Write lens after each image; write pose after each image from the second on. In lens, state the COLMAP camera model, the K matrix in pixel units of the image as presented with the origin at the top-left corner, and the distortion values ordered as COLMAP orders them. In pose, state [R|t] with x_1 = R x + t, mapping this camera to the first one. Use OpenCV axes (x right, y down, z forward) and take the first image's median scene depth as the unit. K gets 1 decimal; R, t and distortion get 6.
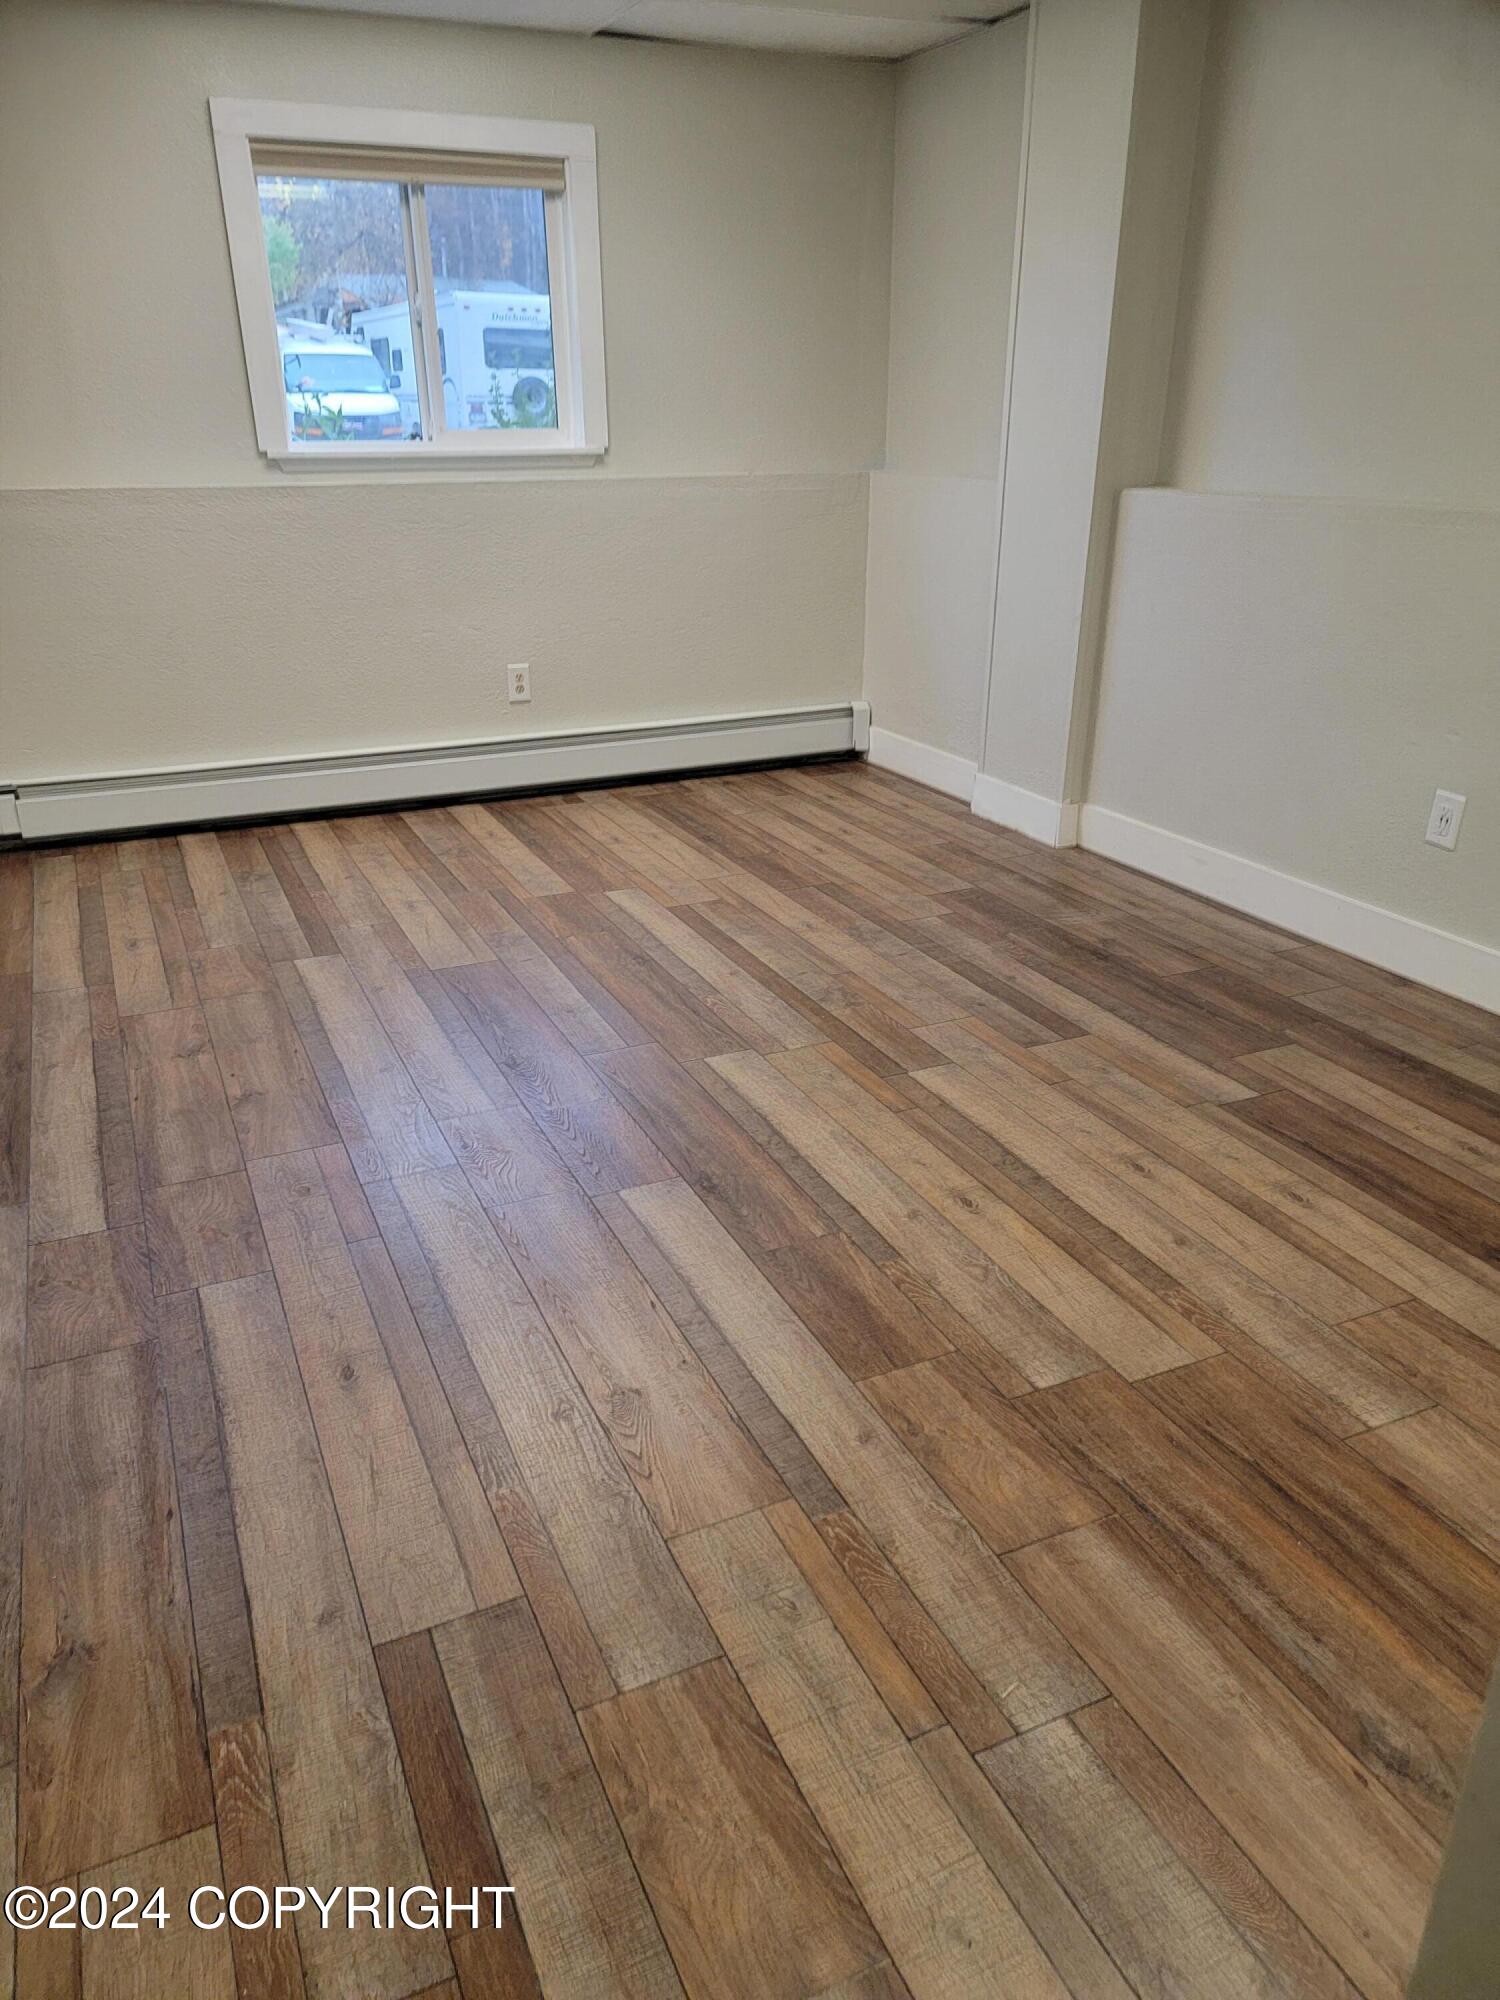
lens RADIAL K [[1366.4, 0, 745.0], [0, 1366.4, 1039.8], [0, 0, 1]] dist [0.055124, -0.000355]
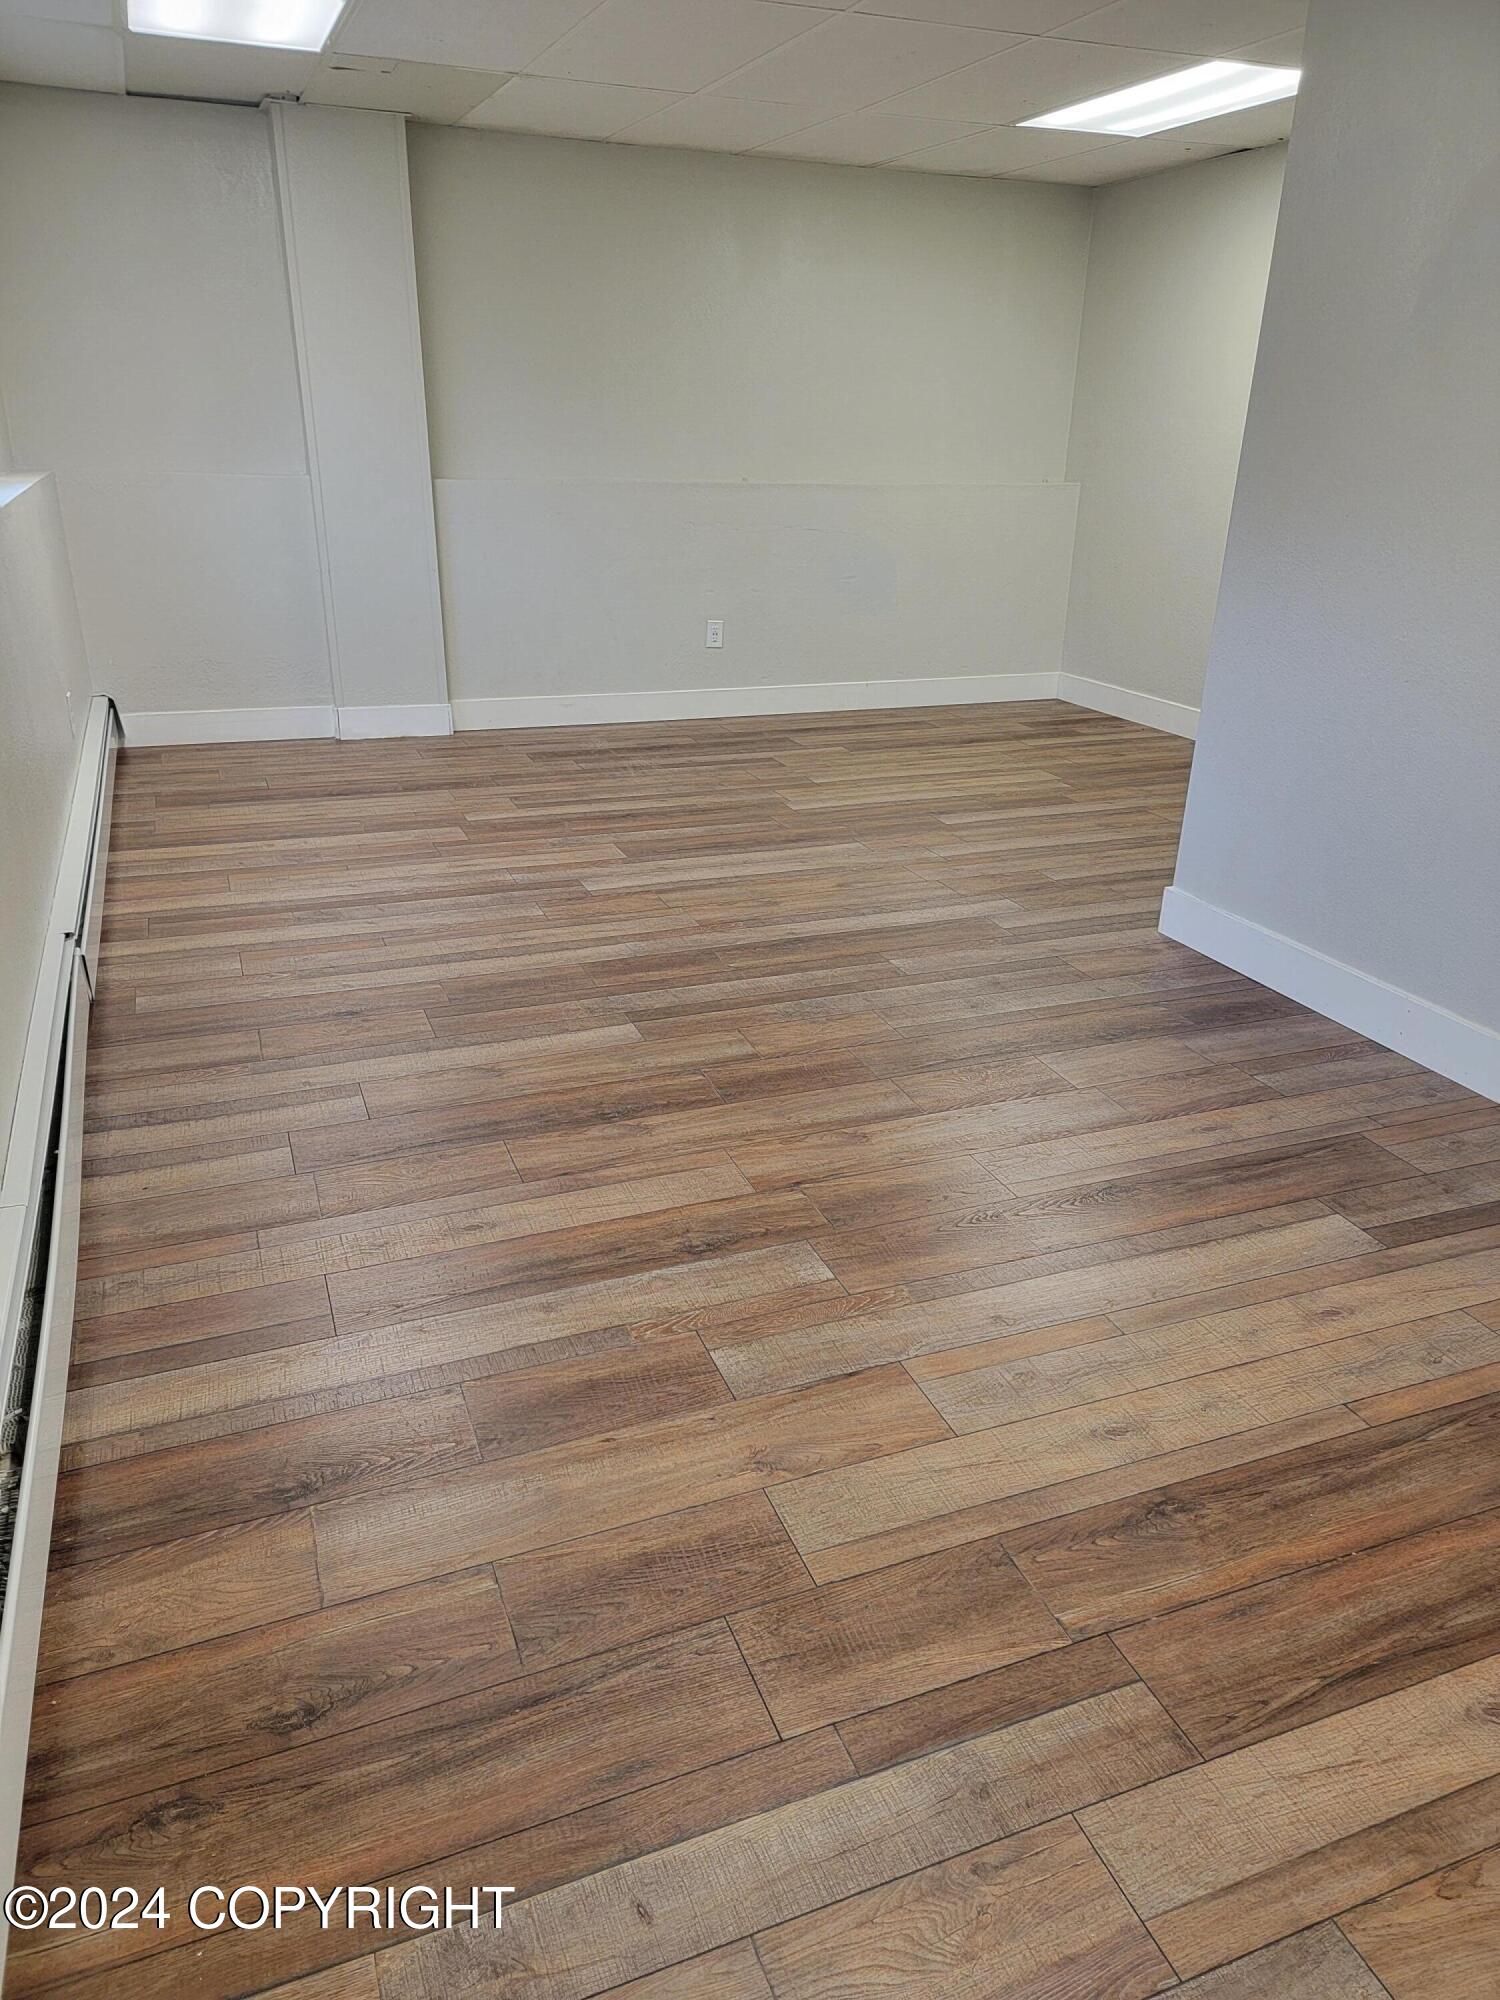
lens RADIAL K [[1396.4, 0, 750.0], [0, 1396.4, 1000.0], [0, 0, 1]] dist [0.059992, -0.000446]
pose [[0.040247, -0.365907, 0.929781, -1.410357], [0.394068, 0.860922, 0.321750, -0.294872], [-0.918200, 0.353447, 0.178841, 0.668816]]
